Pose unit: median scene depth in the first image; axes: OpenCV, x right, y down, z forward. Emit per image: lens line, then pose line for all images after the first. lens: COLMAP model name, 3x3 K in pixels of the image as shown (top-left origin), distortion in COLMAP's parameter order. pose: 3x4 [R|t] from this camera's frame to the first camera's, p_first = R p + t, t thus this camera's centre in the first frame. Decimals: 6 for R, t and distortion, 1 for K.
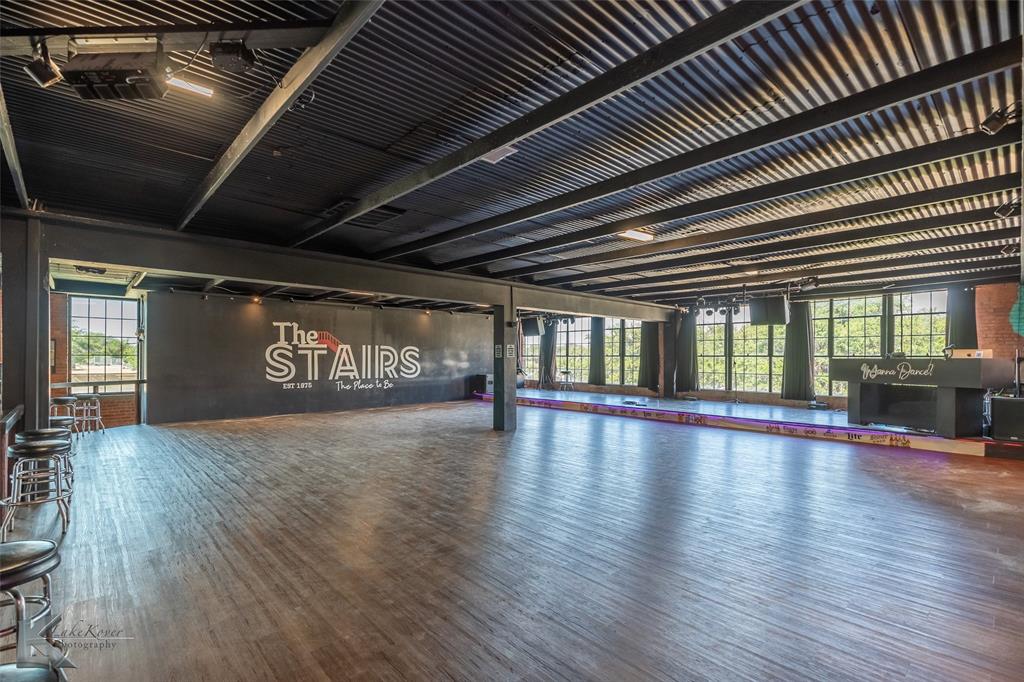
lens RADIAL K [[466.4, 0, 509.3], [0, 466.4, 349.4], [0, 0, 1]] dist [0.005494, 0.000340]
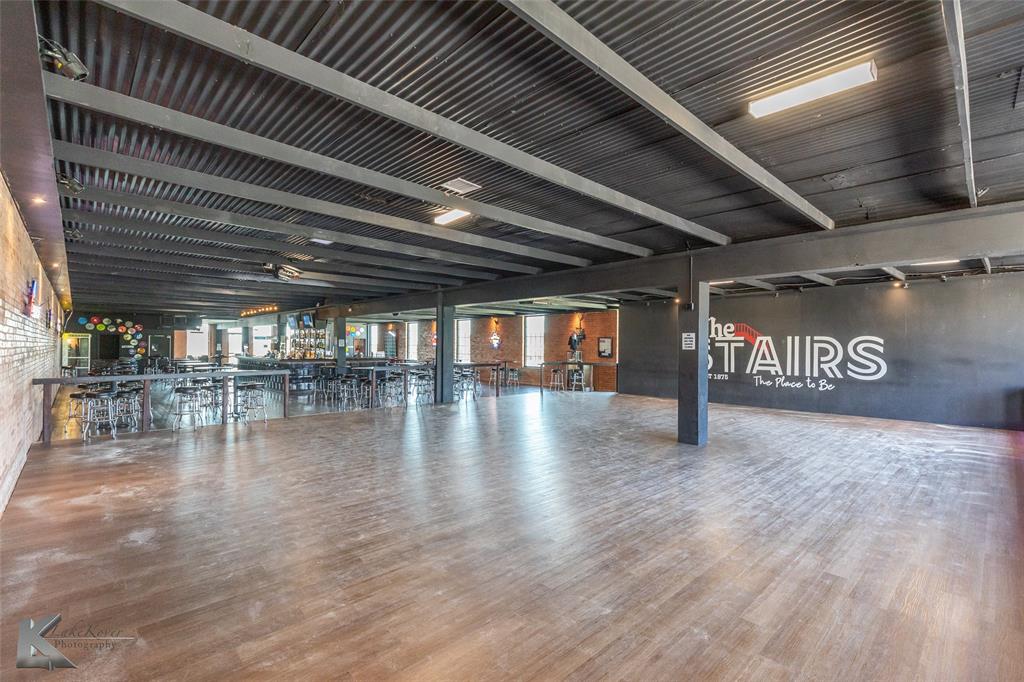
lens RADIAL K [[466.4, 0, 511.1], [0, 466.4, 343.6], [0, 0, 1]] dist [0.005494, 0.000340]
pose [[0.012772, -0.006781, -0.999895, 0.557500], [0.006770, 0.999955, -0.006695, 0.006605], [0.999896, -0.006683, 0.012818, 0.490236]]
